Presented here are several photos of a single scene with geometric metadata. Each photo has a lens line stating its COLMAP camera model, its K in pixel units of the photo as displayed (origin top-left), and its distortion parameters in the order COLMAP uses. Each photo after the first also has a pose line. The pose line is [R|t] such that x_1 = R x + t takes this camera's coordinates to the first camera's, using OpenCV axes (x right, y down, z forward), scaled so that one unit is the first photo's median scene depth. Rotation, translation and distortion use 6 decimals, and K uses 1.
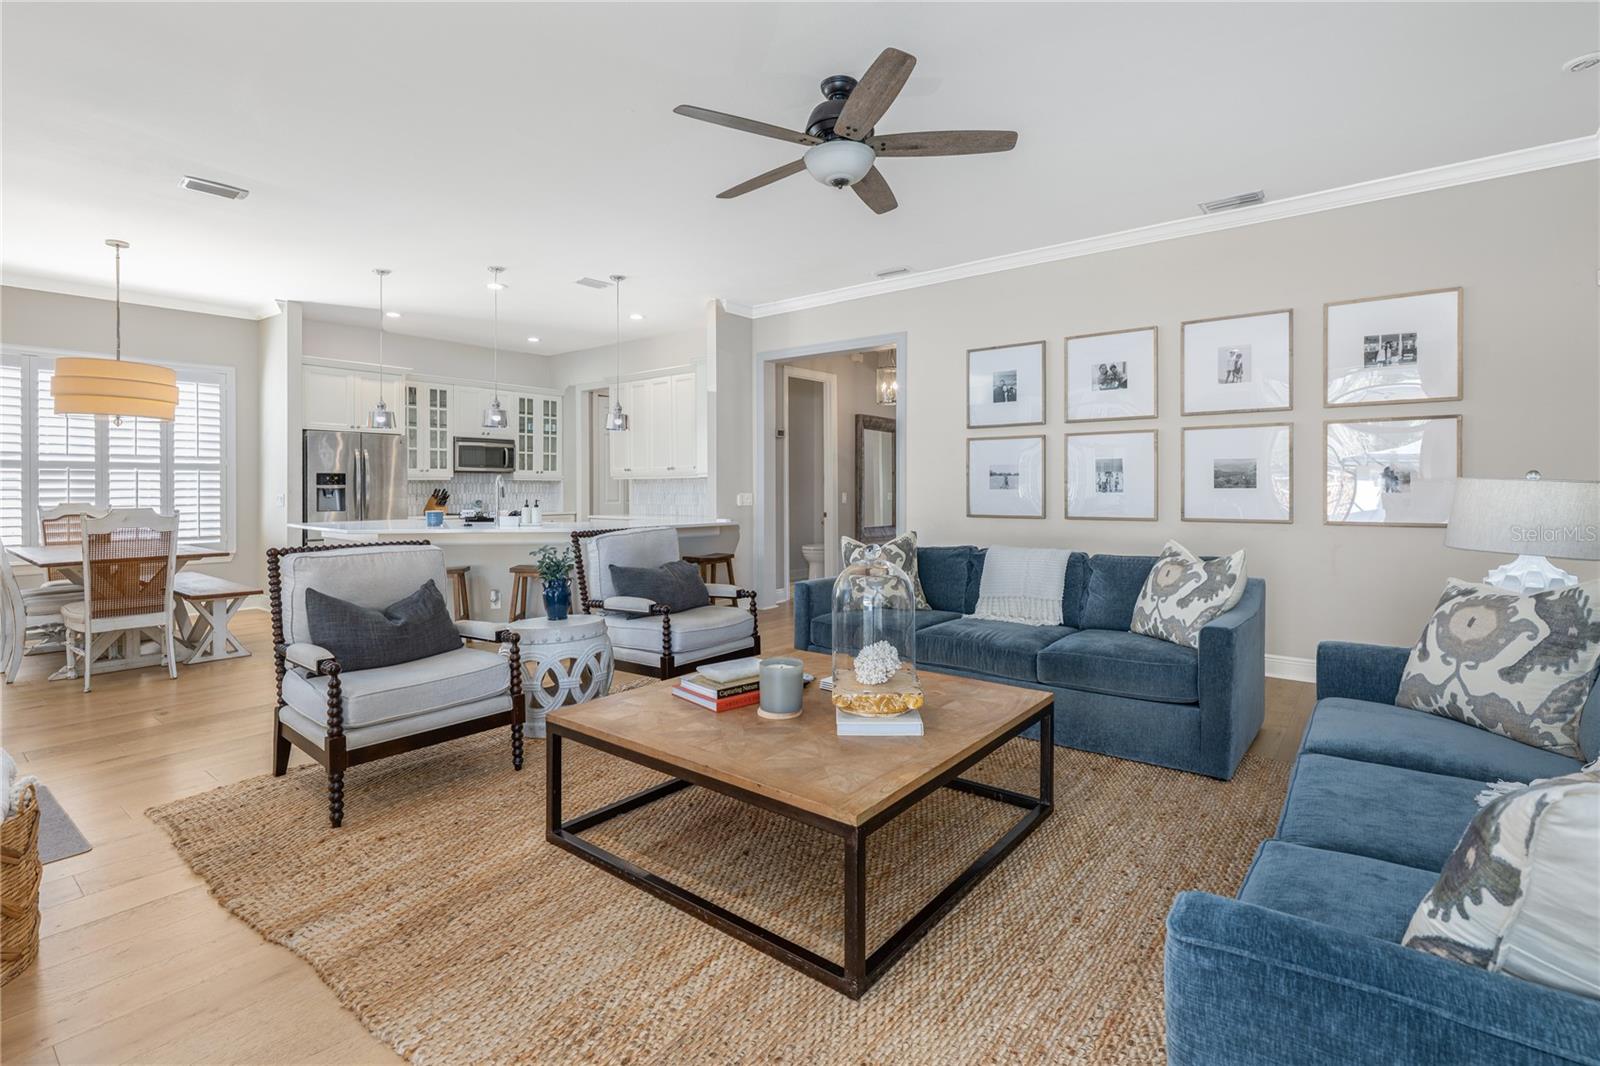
lens RADIAL K [[738.2, 0, 809.6], [0, 738.2, 484.9], [0, 0, 1]] dist [-0.003707, 0.000026]
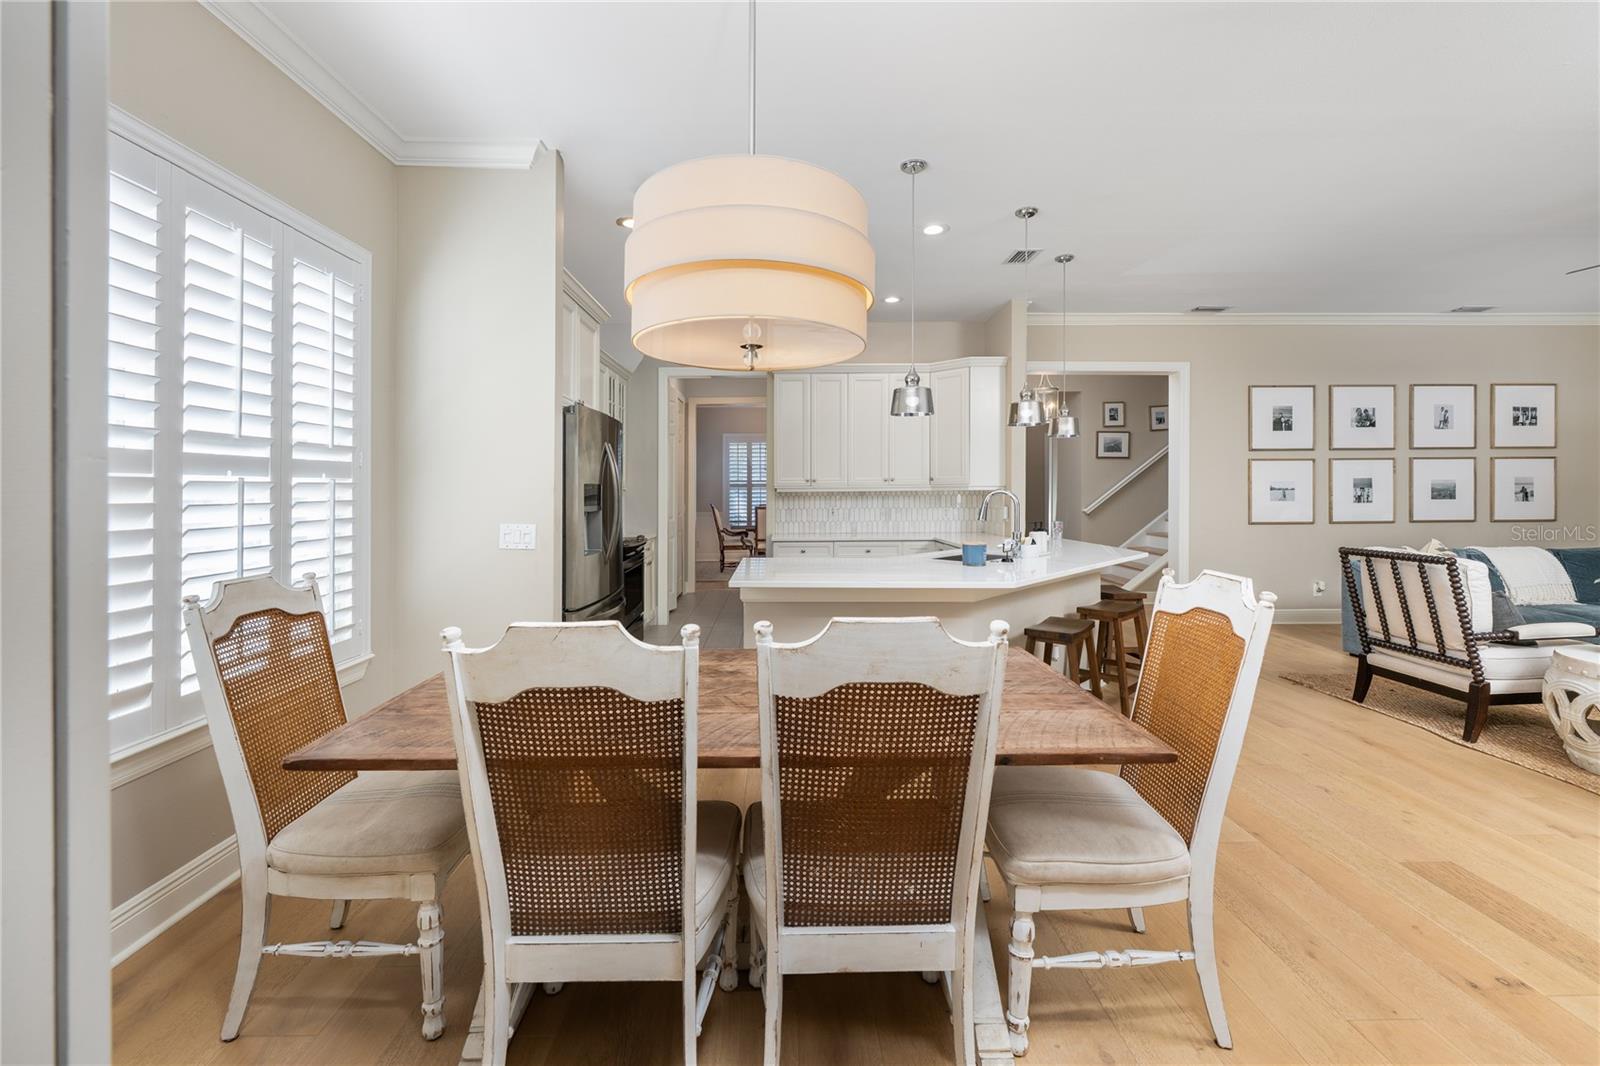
lens RADIAL K [[655.9, 0, 800.1], [0, 655.9, 486.6], [0, 0, 1]] dist [0.001365, 0.000459]
pose [[0.774857, 0.001013, 0.632136, -0.871360], [0.001062, 0.999995, -0.002904, -0.013100], [-0.632136, 0.002922, 0.774852, 0.539464]]
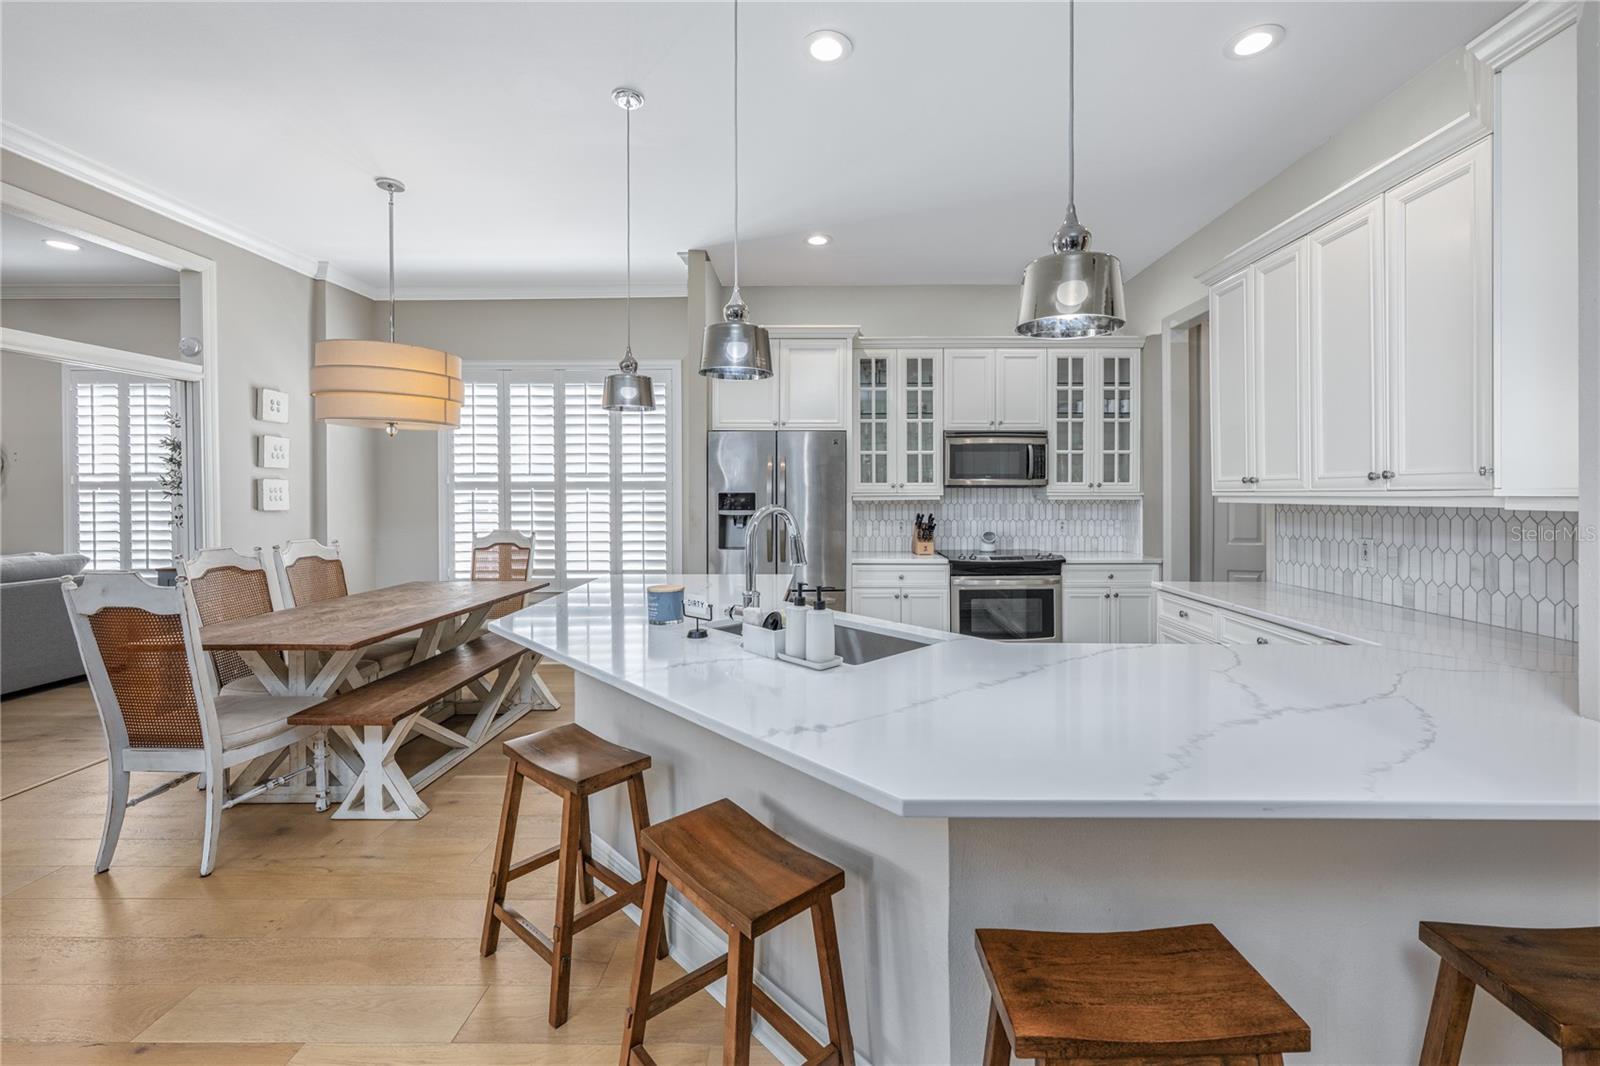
lens RADIAL K [[655.9, 0, 821.1], [0, 655.9, 490.9], [0, 0, 1]] dist [0.001365, 0.000459]
pose [[0.601247, 0.001006, -0.799063, -0.122207], [0.002005, 0.999994, 0.002768, -0.020229], [0.799061, -0.003267, 0.601241, 0.726217]]
